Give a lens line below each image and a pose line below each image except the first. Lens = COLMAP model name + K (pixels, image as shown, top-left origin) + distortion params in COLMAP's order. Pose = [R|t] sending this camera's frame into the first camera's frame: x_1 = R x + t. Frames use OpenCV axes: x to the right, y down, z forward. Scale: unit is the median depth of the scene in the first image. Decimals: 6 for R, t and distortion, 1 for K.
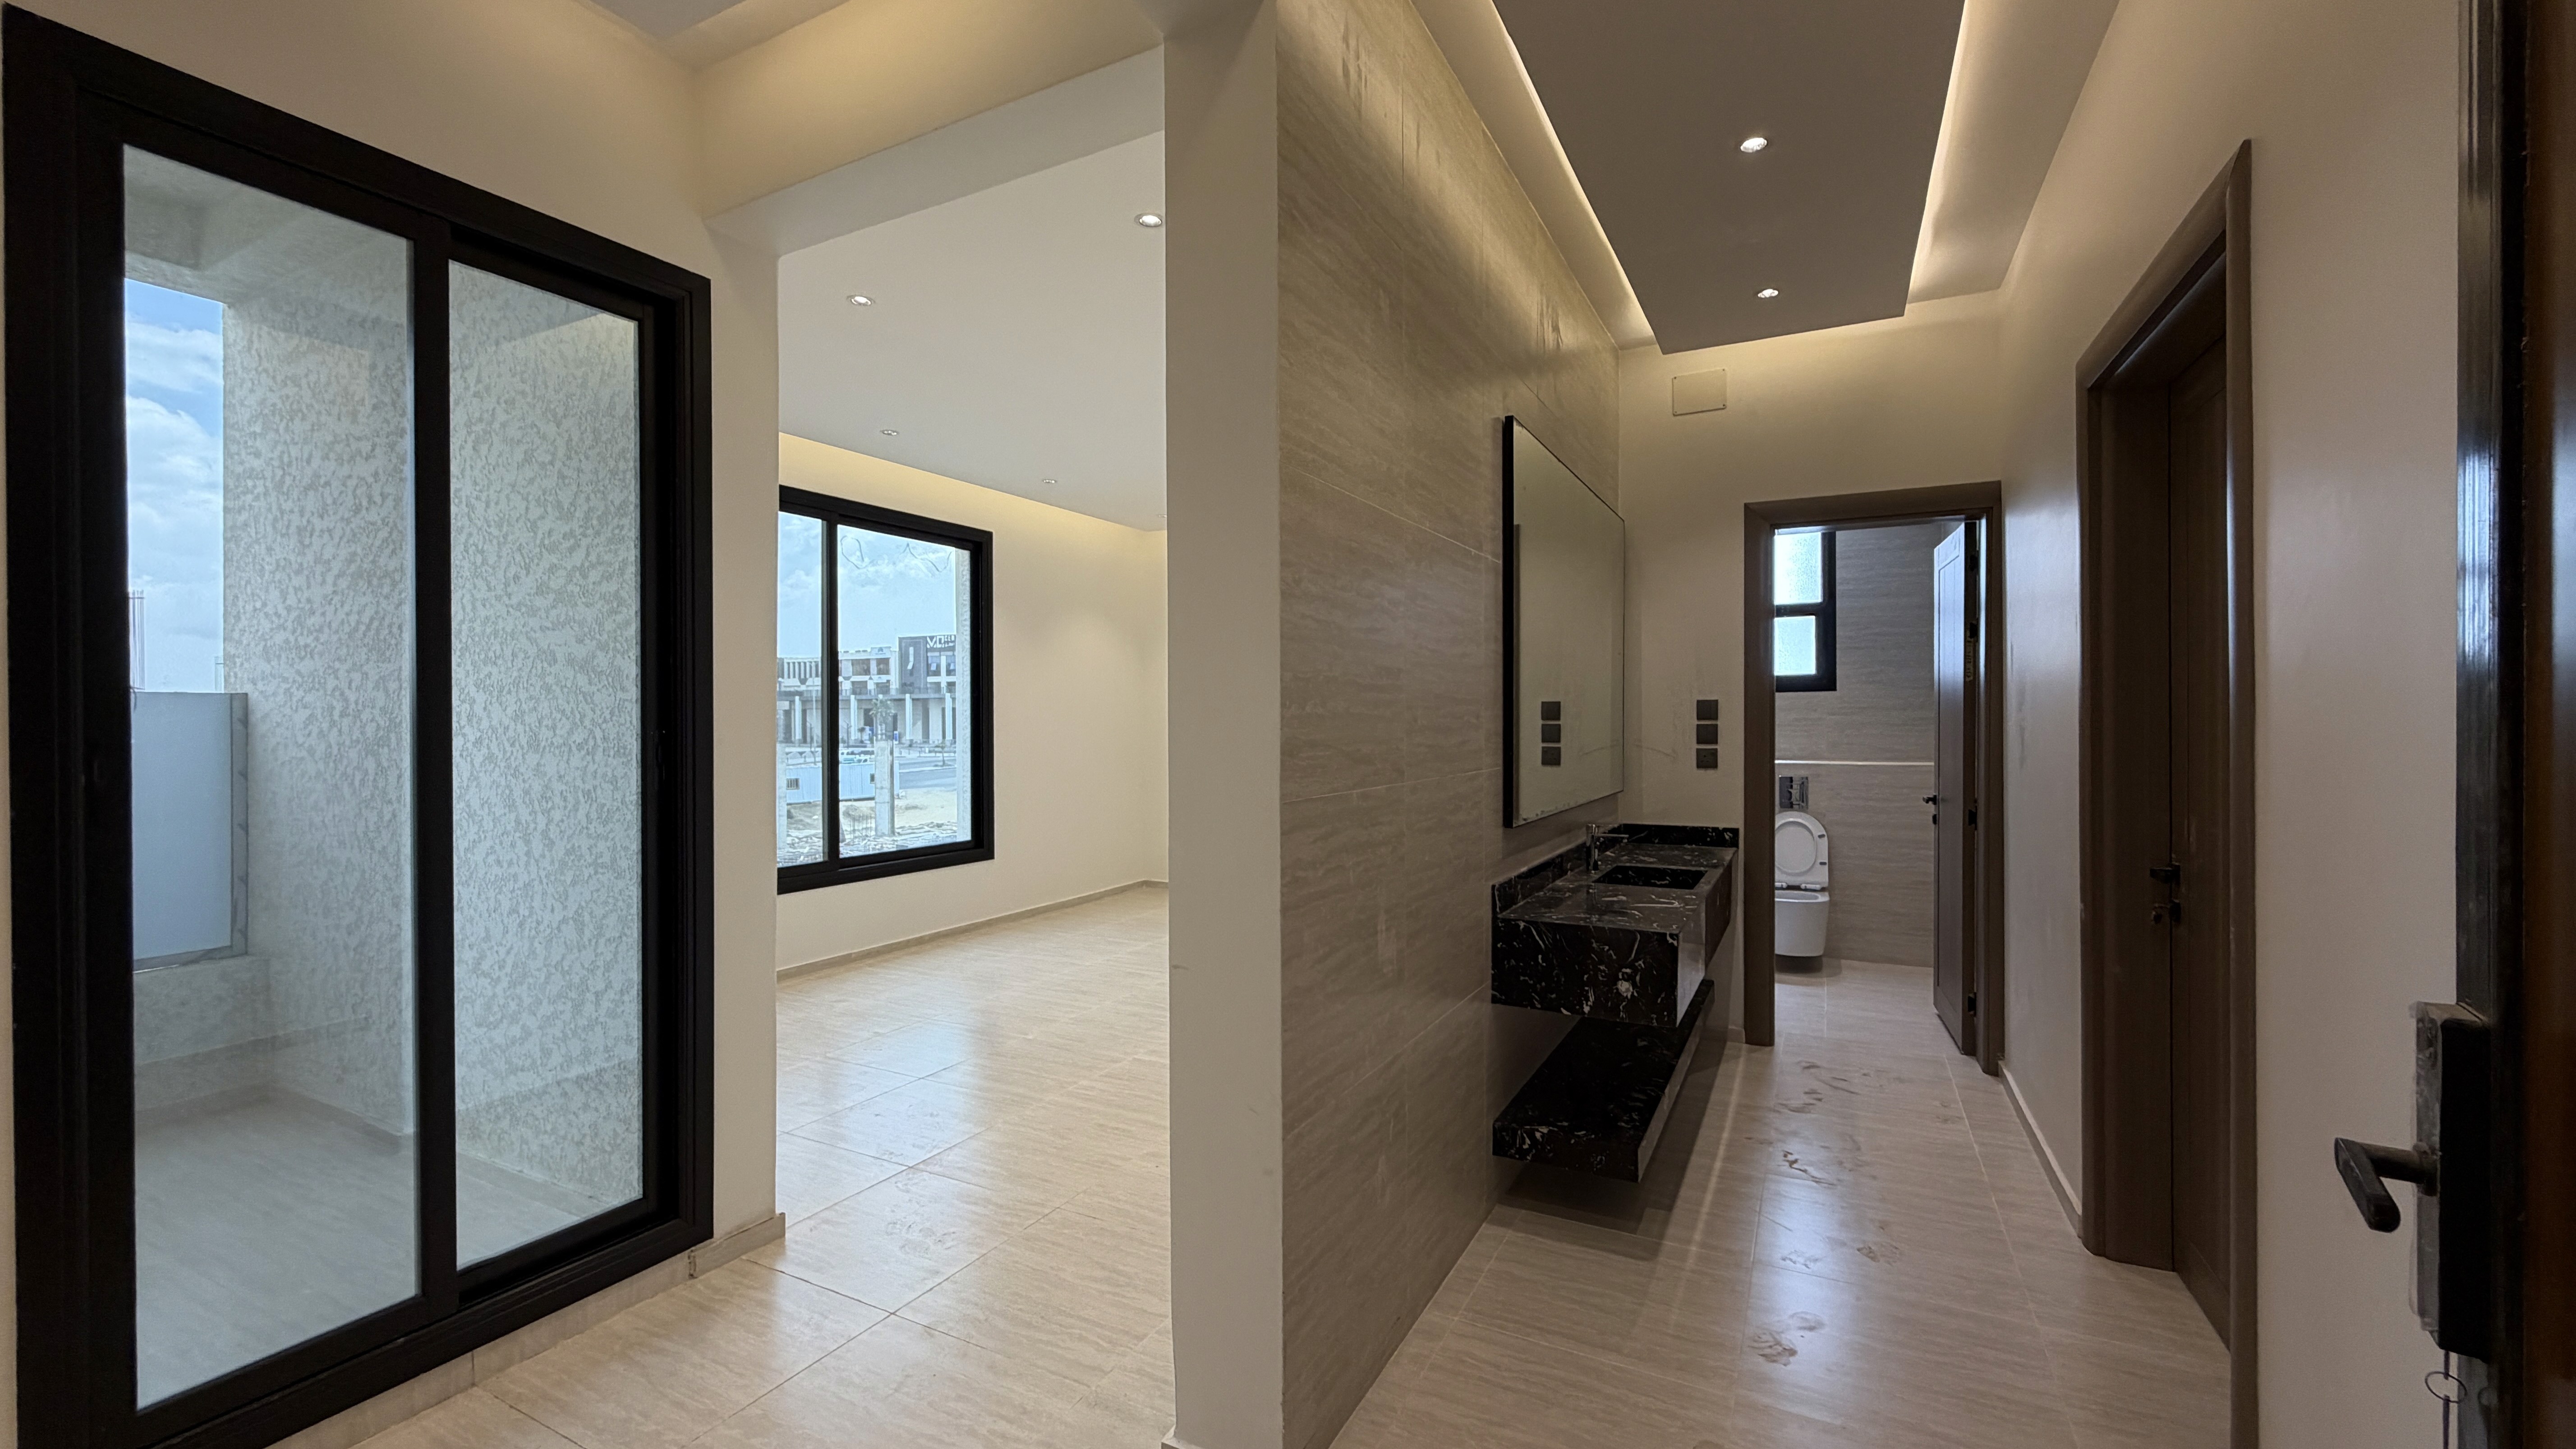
lens RADIAL K [[1031.0, 0, 1276.3], [0, 1031.0, 731.6], [0, 0, 1]] dist [-0.001499, 0.000160]
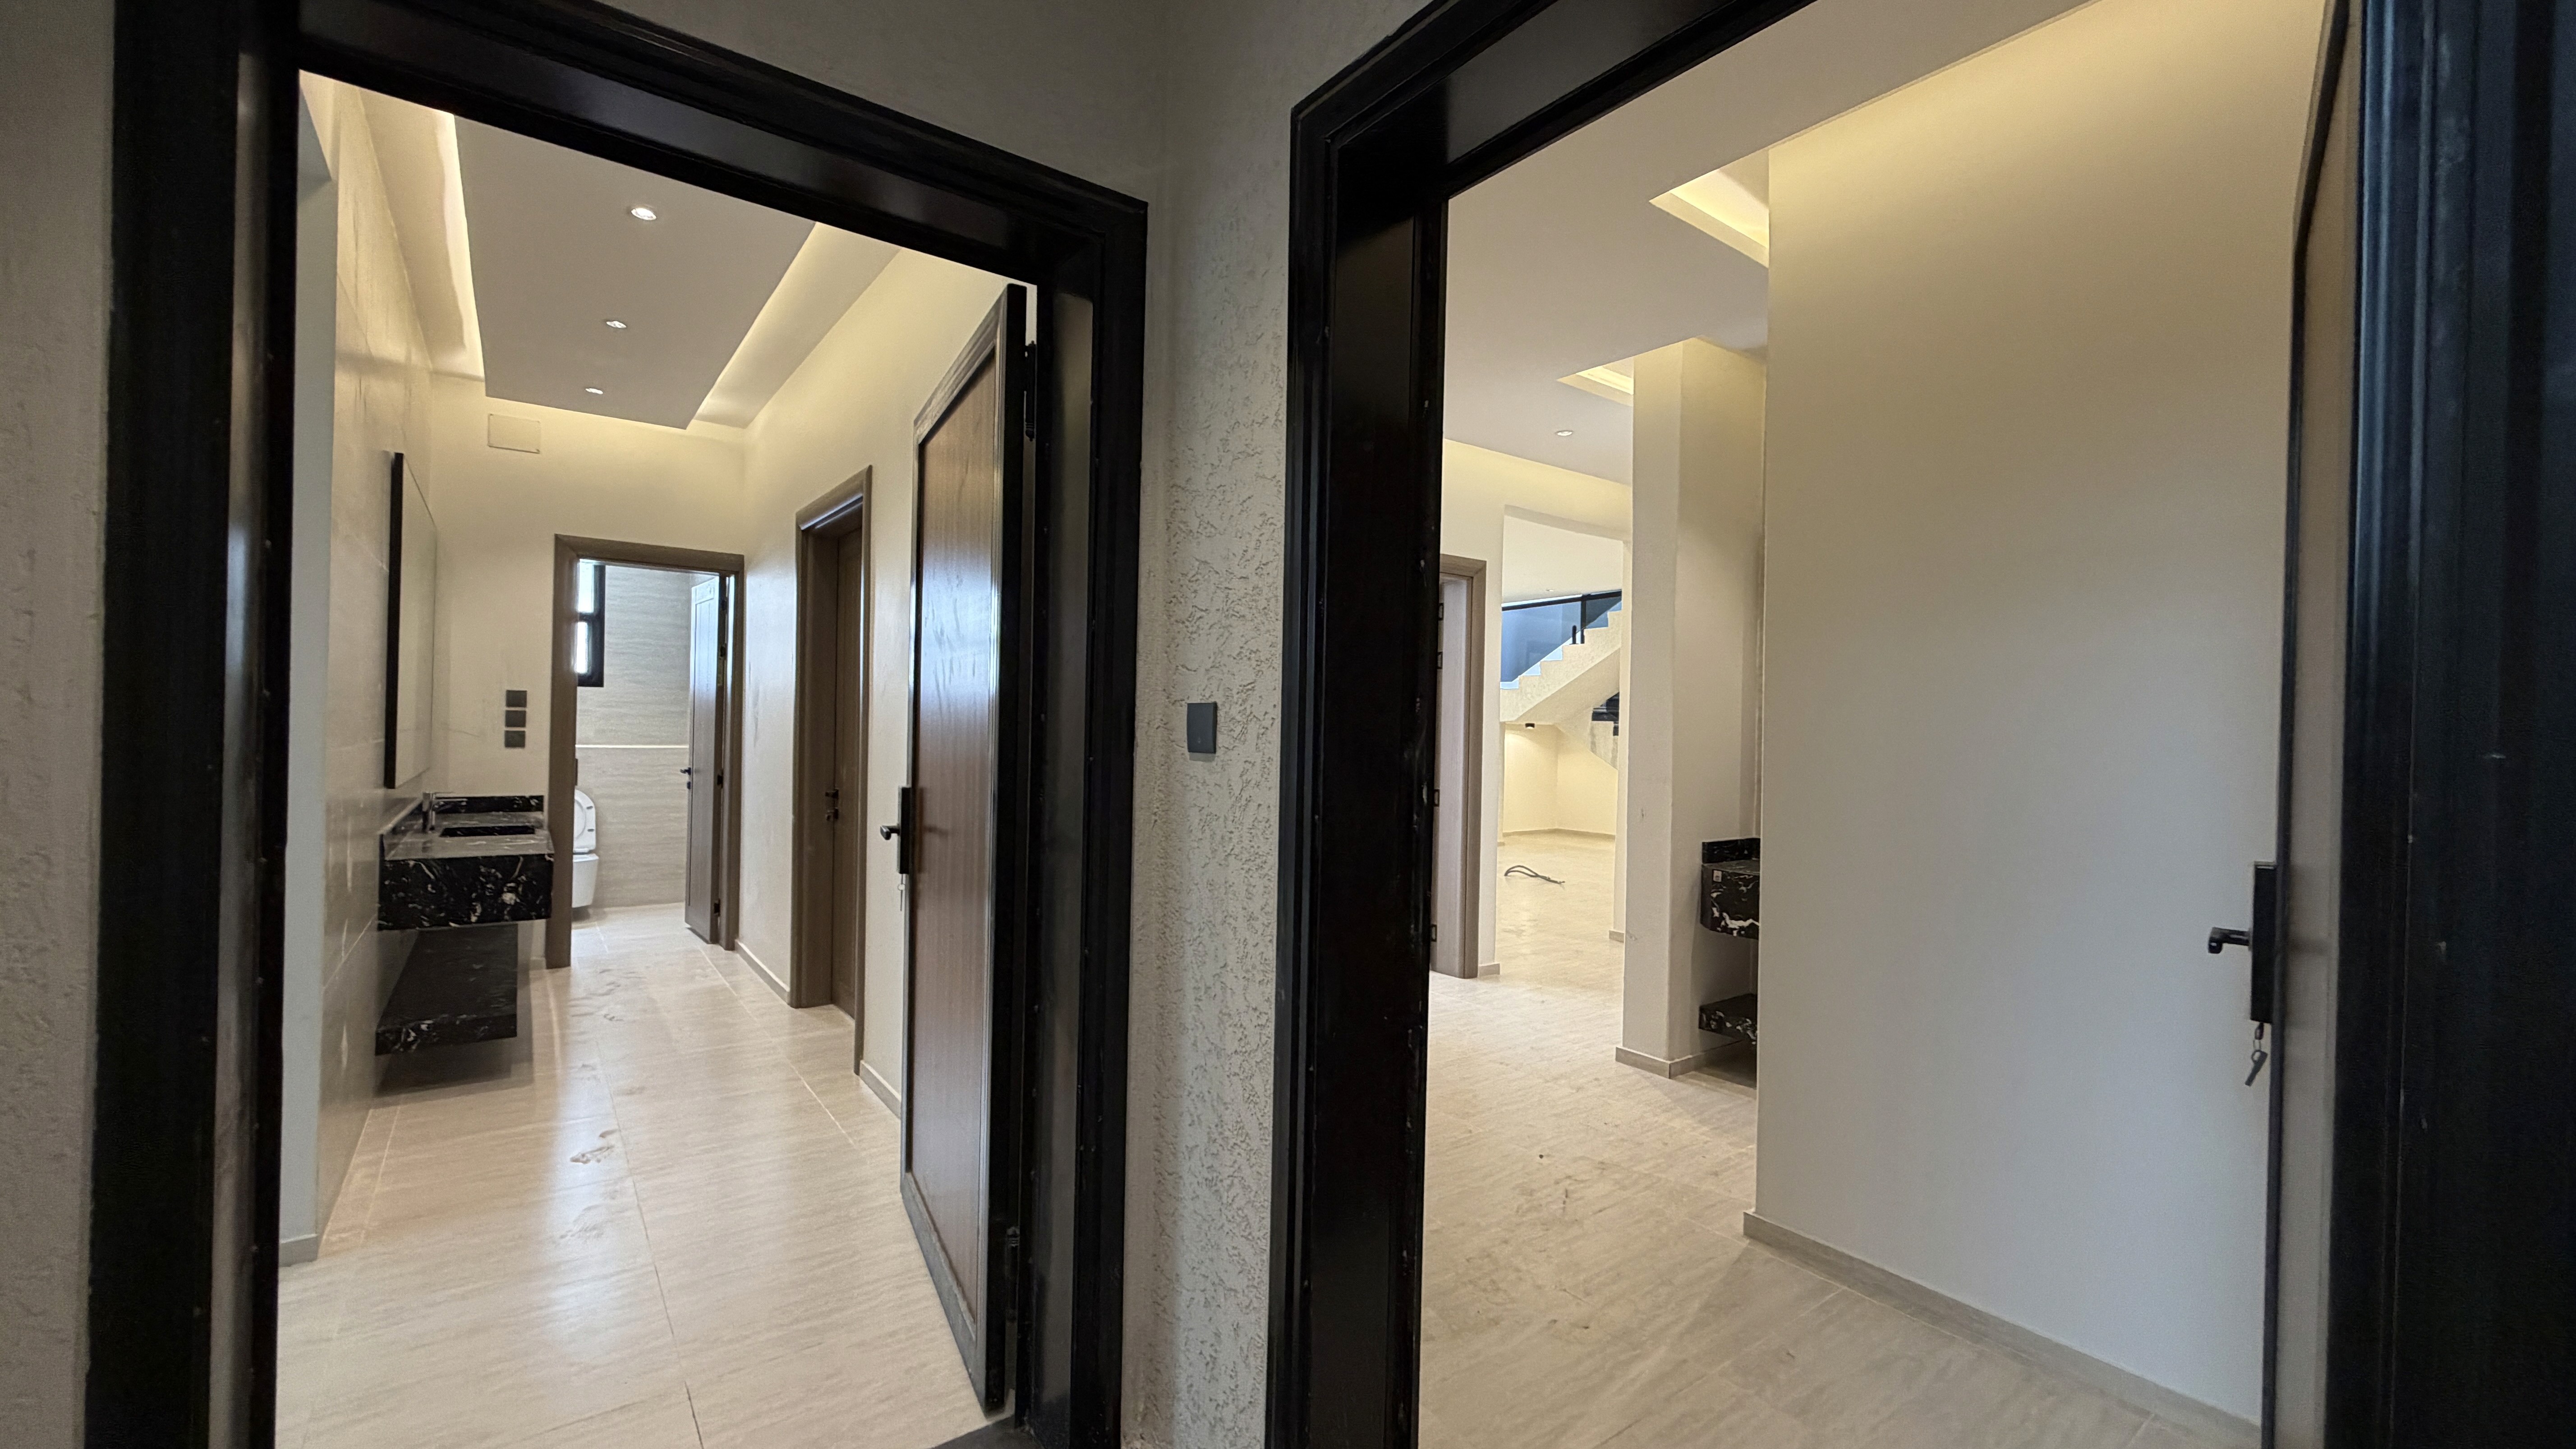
lens RADIAL K [[1031.0, 0, 1276.3], [0, 1031.0, 731.6], [0, 0, 1]] dist [-0.001499, 0.000160]
pose [[0.426915, 0.014111, 0.904182, -0.308776], [-0.015855, 0.999841, -0.008118, 0.014289], [-0.904153, -0.010870, 0.427071, -0.335390]]
